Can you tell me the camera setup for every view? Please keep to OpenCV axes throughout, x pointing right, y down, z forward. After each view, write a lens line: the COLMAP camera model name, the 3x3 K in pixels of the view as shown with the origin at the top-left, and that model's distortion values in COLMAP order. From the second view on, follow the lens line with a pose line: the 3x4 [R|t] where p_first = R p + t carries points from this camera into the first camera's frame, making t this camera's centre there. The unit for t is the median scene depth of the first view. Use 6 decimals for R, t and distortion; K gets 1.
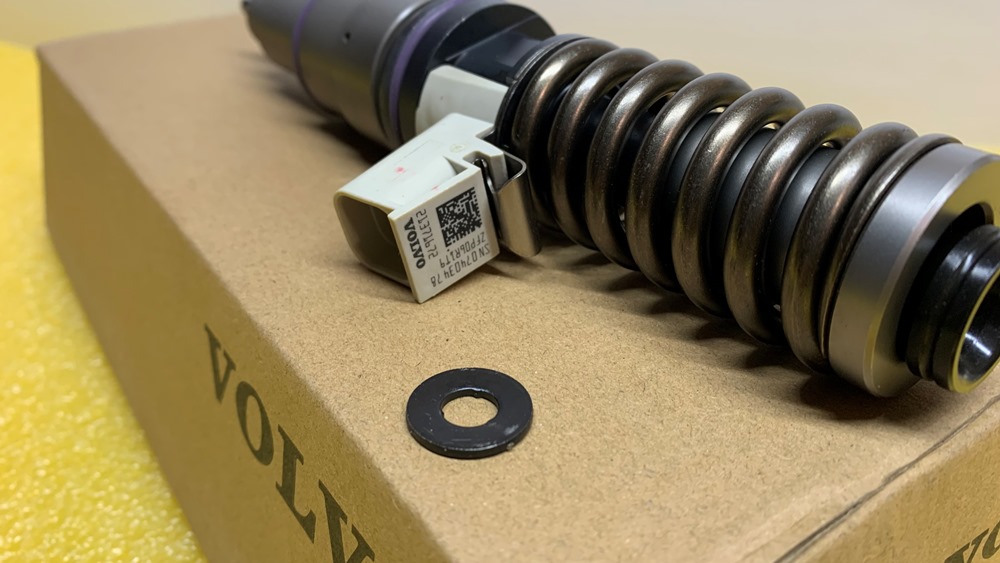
lens RADIAL K [[755.1, 0, 500.0], [0, 755.1, 281.5], [0, 0, 1]] dist [0.002961, -0.003258]
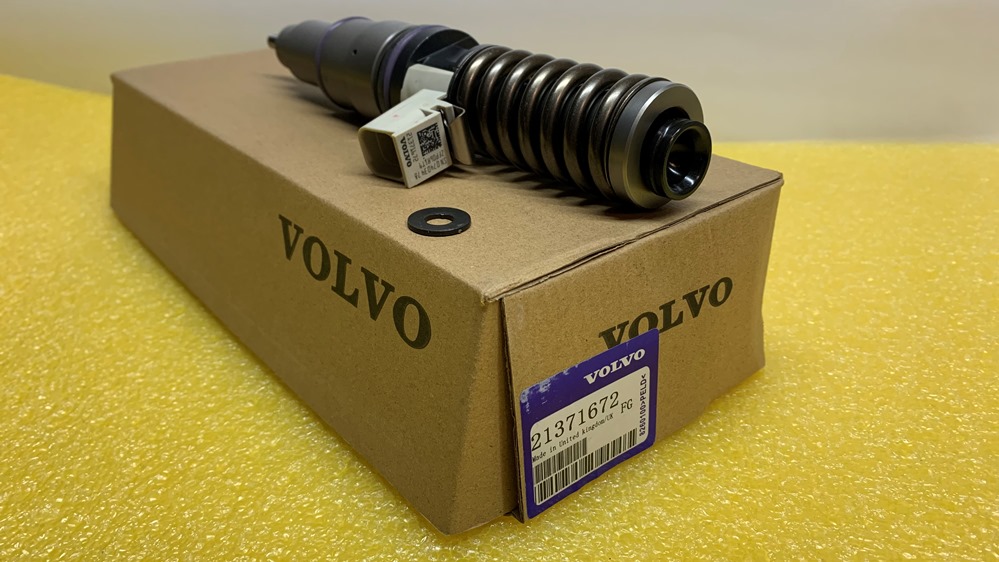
lens RADIAL K [[767.7, 0, 499.5], [0, 767.7, 281.0], [0, 0, 1]] dist [0.096371, -0.243712]
pose [[0.997691, -0.031582, 0.060125, -0.007084], [0.036274, 0.996244, -0.078621, 0.408664], [-0.057417, 0.080620, 0.995090, -0.845137]]
